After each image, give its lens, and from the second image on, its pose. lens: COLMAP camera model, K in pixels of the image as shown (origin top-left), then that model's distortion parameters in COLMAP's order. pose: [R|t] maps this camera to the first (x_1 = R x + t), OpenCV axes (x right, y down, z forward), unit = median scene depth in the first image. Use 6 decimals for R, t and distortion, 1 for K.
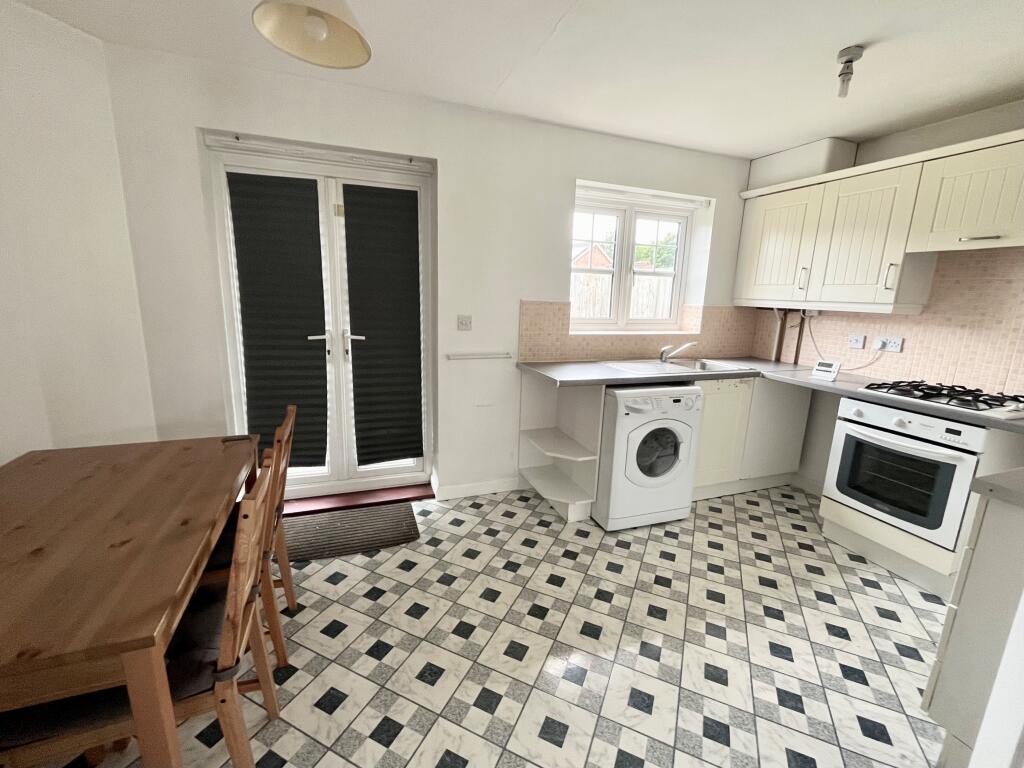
lens RADIAL K [[413.1, 0, 502.4], [0, 413.1, 380.3], [0, 0, 1]] dist [-0.003345, -0.000916]
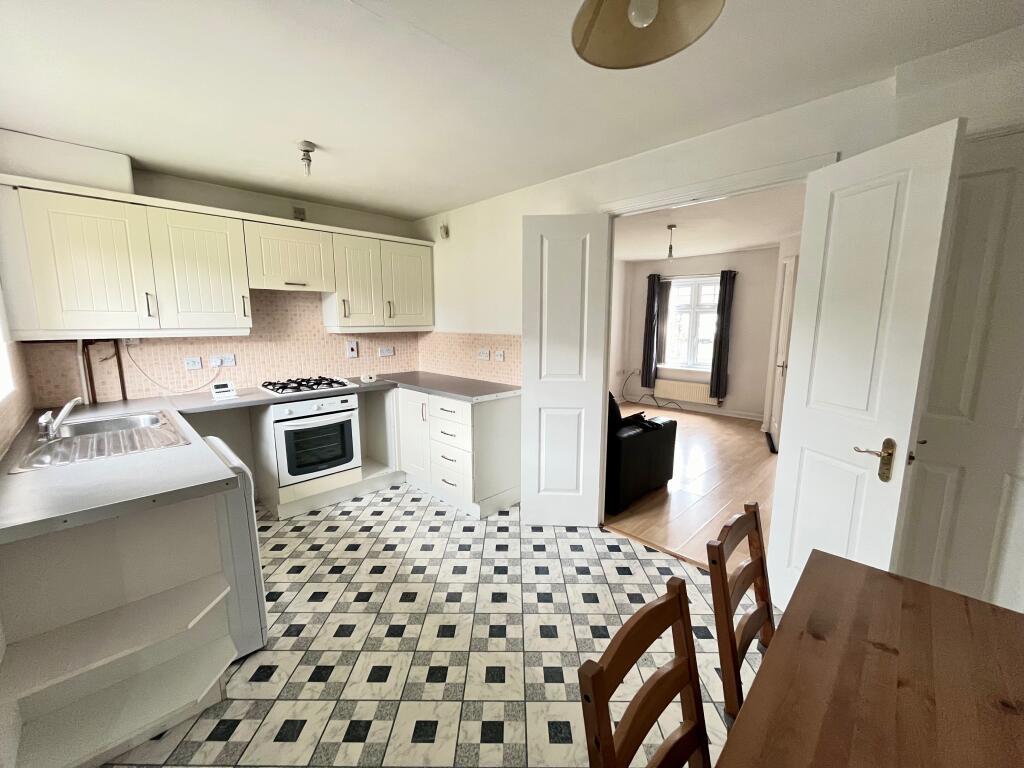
lens RADIAL K [[413.1, 0, 506.0], [0, 413.1, 382.0], [0, 0, 1]] dist [-0.003345, -0.000916]
pose [[-0.398418, -0.170174, 0.901279, -0.553443], [0.180979, 0.948733, 0.259137, -0.219674], [-0.899172, 0.266358, -0.347194, 0.796407]]
